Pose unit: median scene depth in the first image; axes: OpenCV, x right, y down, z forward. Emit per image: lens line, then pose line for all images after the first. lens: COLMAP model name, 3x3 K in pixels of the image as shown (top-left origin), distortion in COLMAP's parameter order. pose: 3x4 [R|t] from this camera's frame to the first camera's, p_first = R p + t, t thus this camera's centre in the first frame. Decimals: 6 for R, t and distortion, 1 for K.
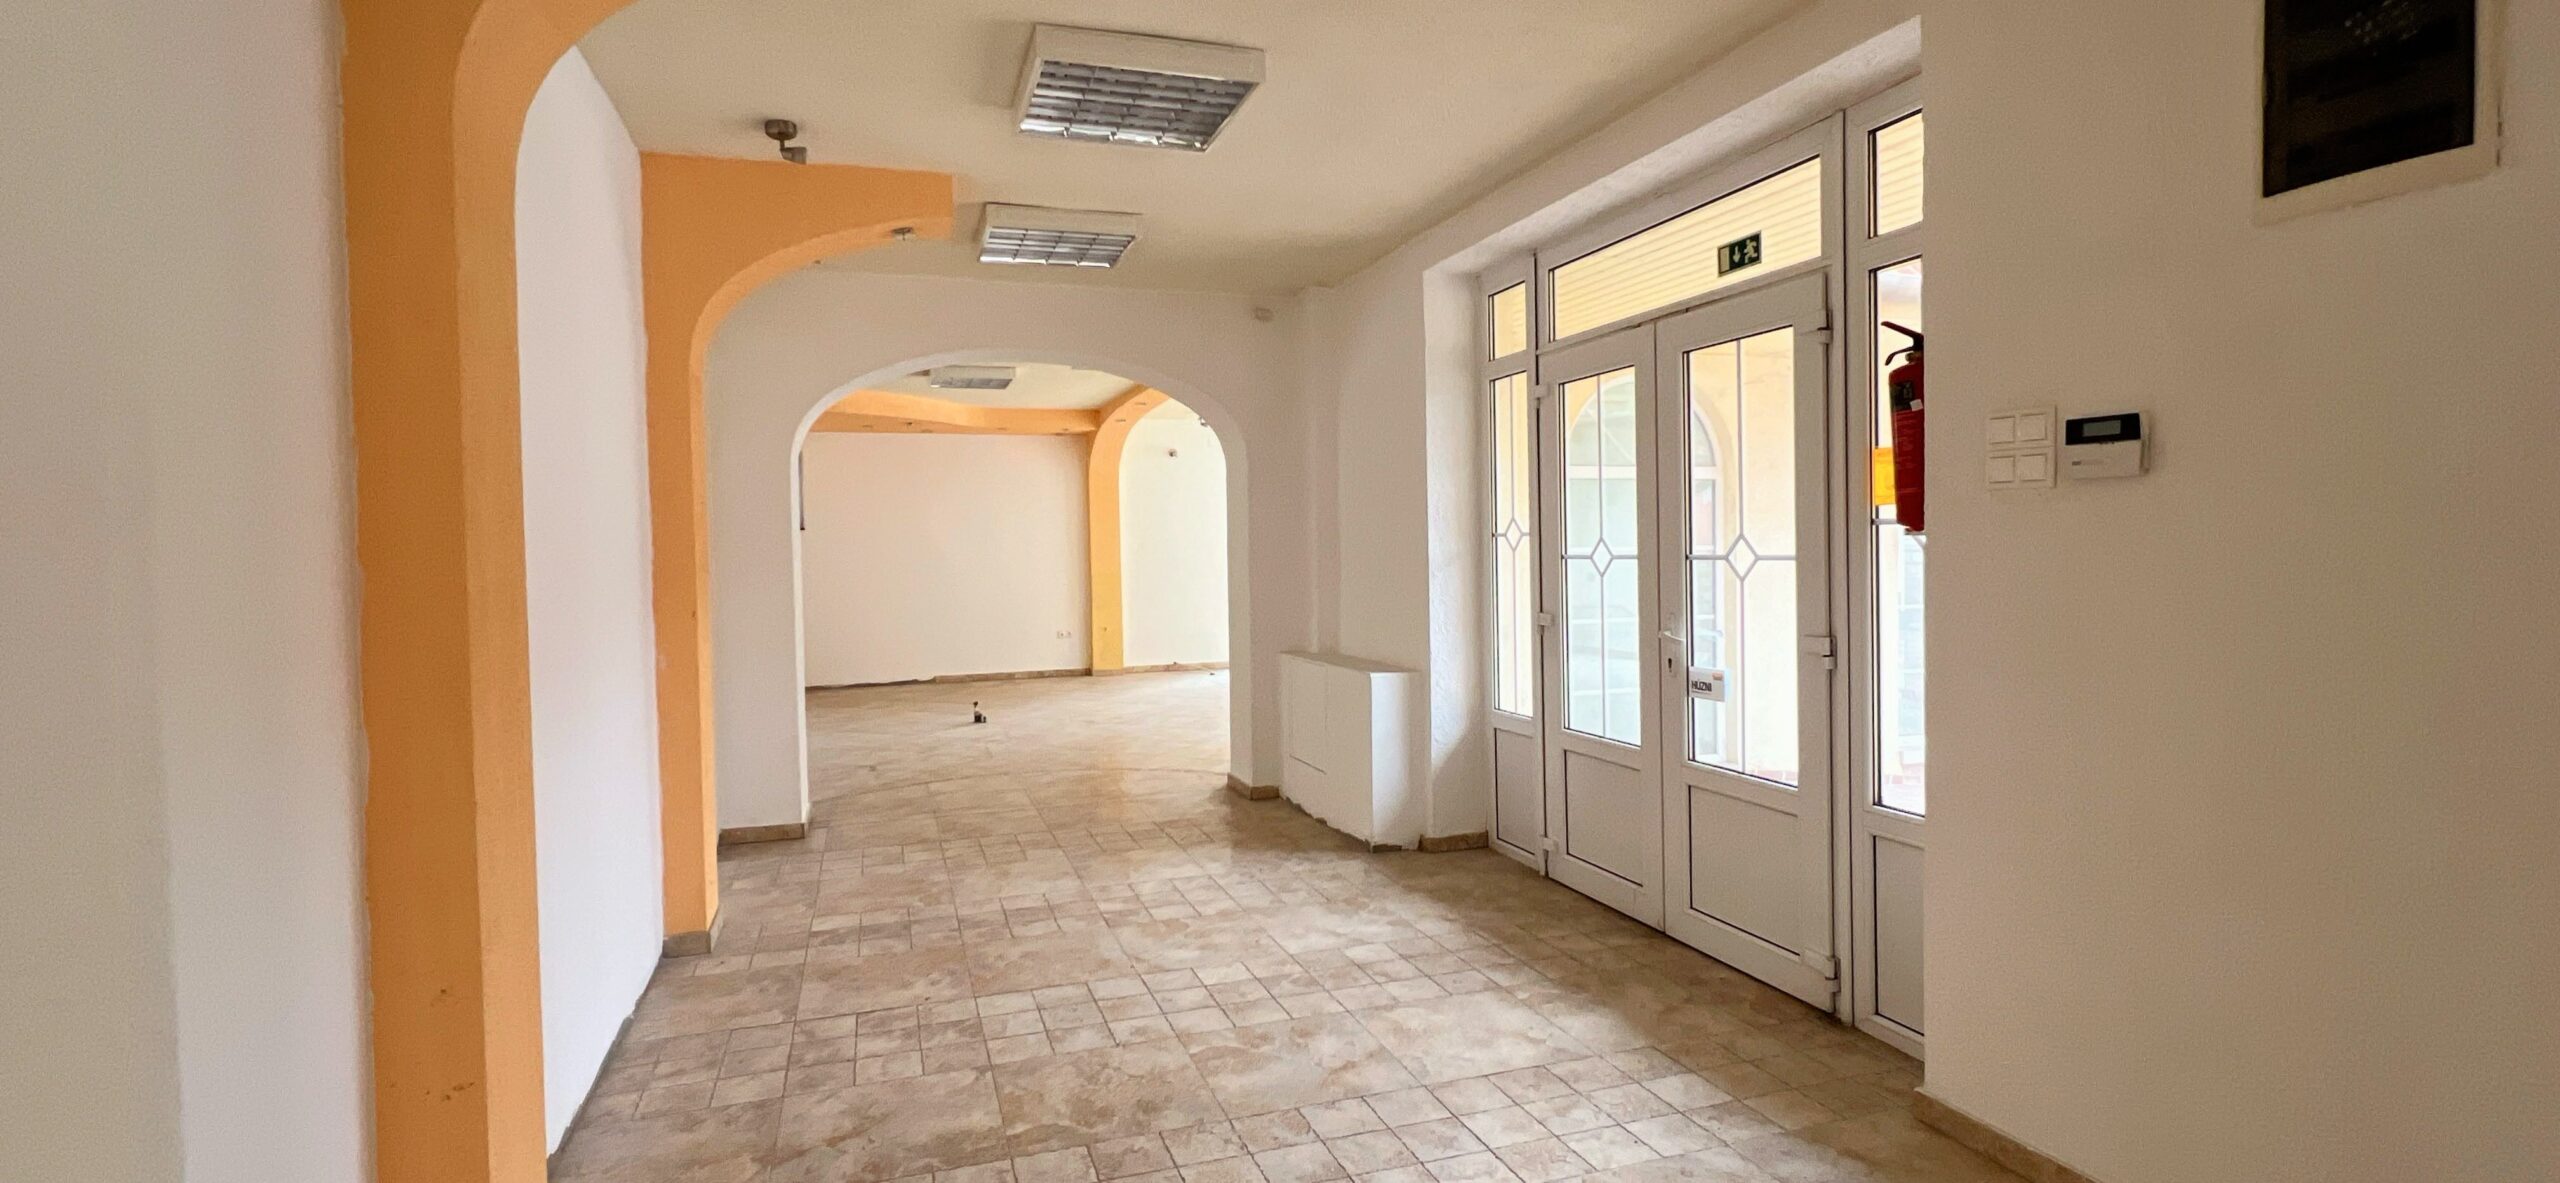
lens RADIAL K [[1189.2, 0, 1277.1], [0, 1189.2, 581.7], [0, 0, 1]] dist [-0.002044, -0.000125]
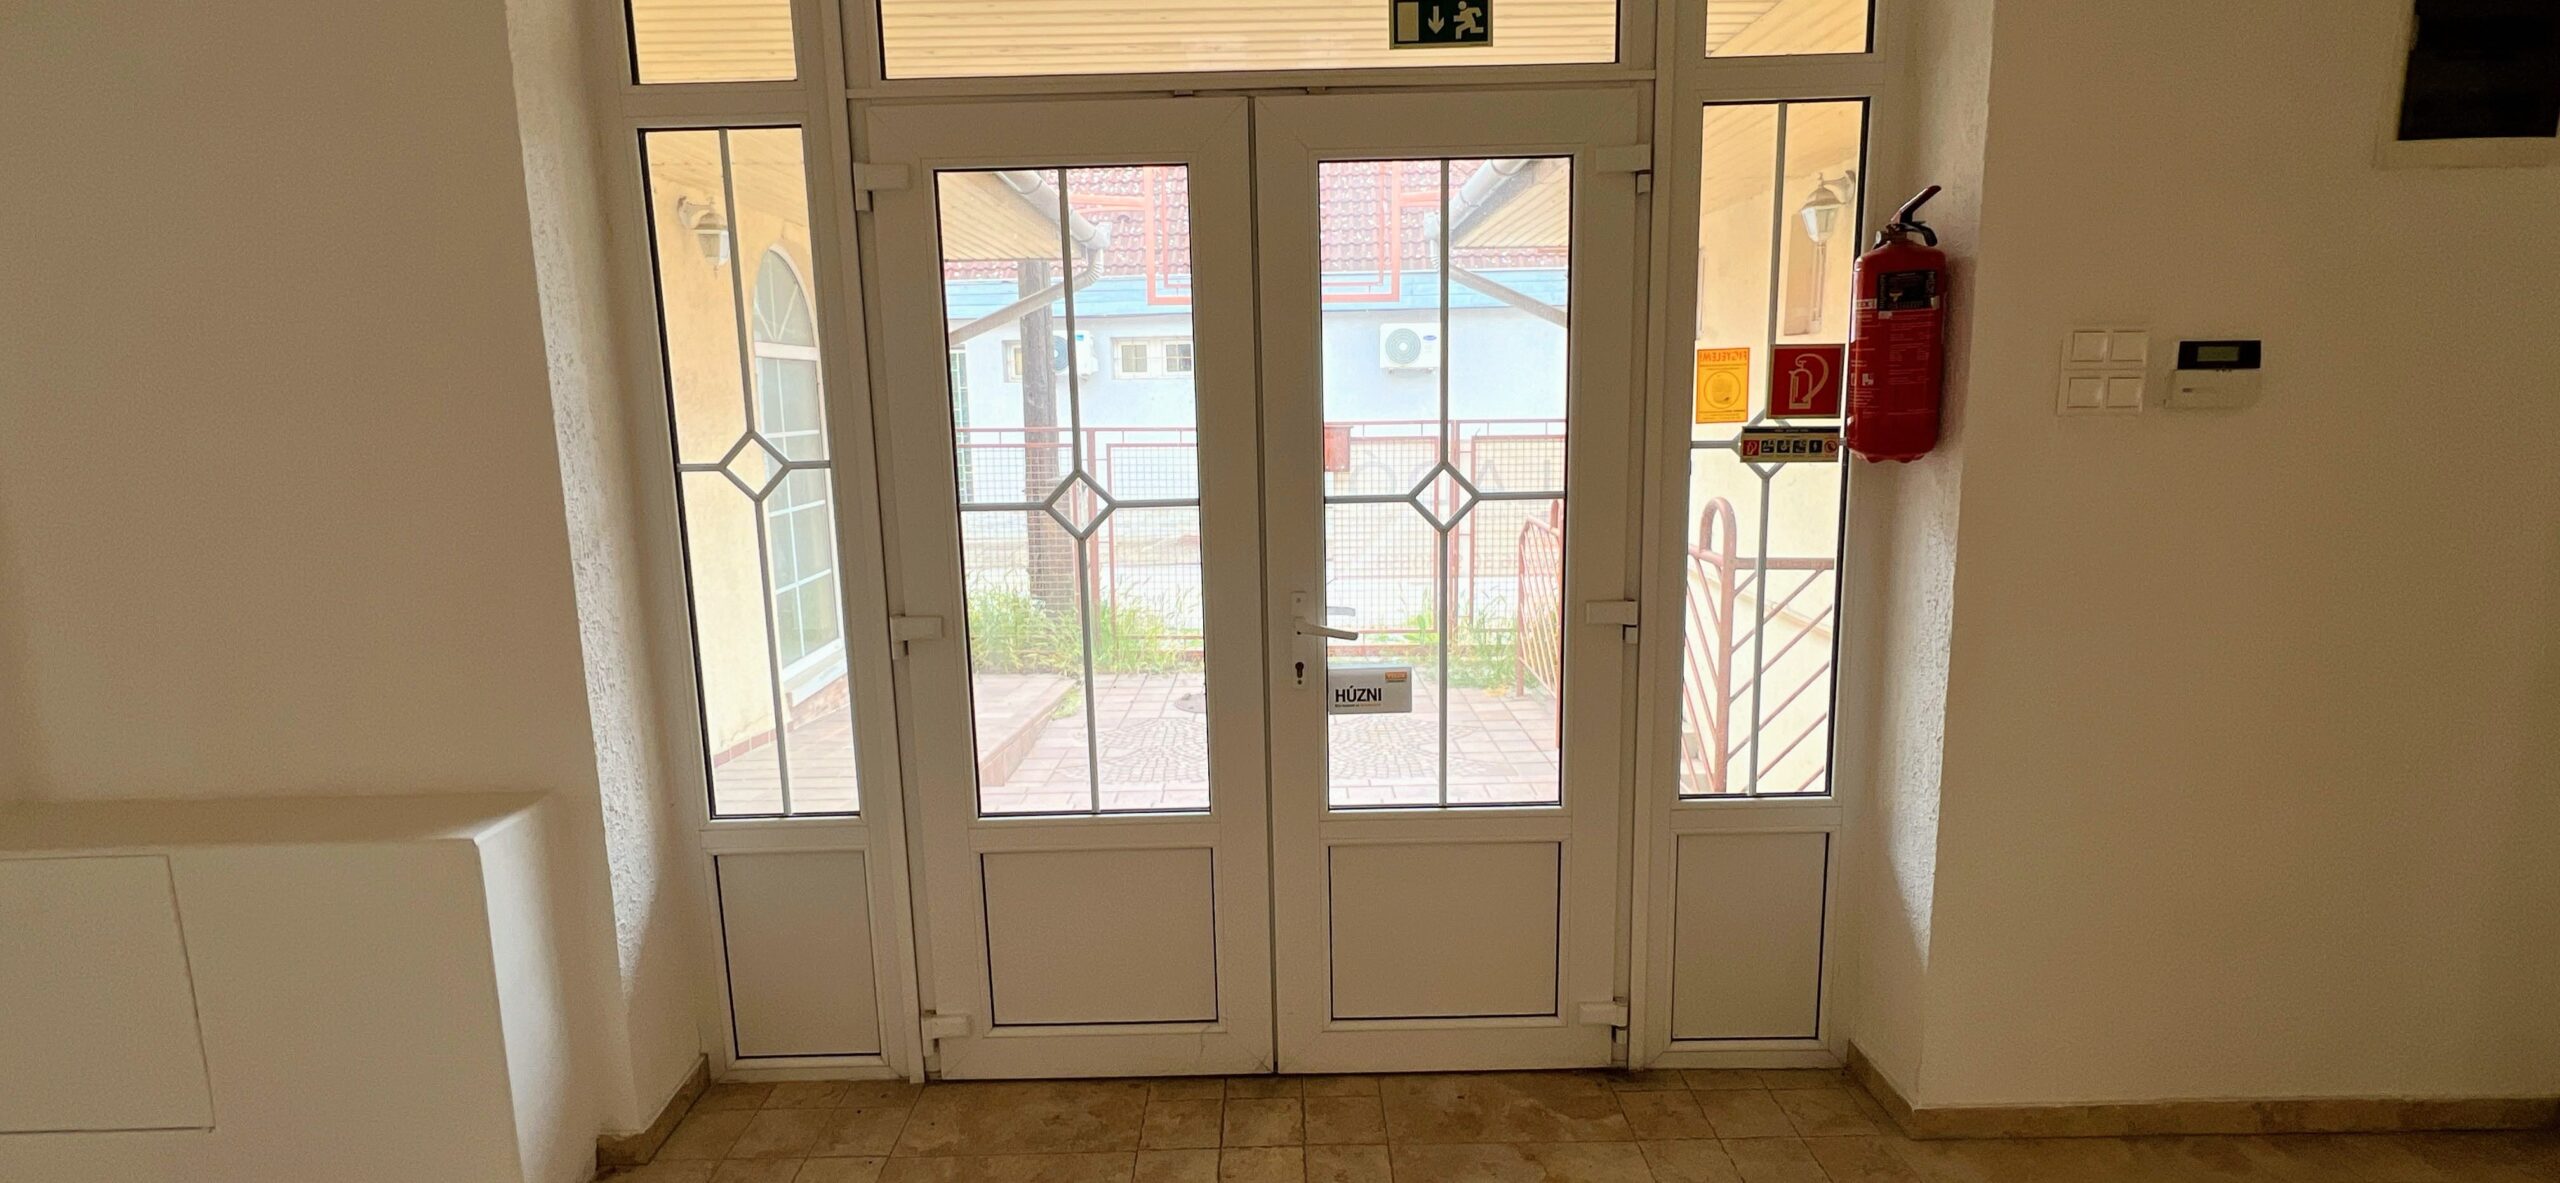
lens RADIAL K [[1189.2, 0, 1277.1], [0, 1189.2, 581.7], [0, 0, 1]] dist [-0.002044, -0.000125]
pose [[0.313451, -0.142789, 0.938808, -0.272069], [0.042420, 0.989749, 0.136374, -0.067775], [-0.948656, -0.002922, 0.316295, 0.864267]]
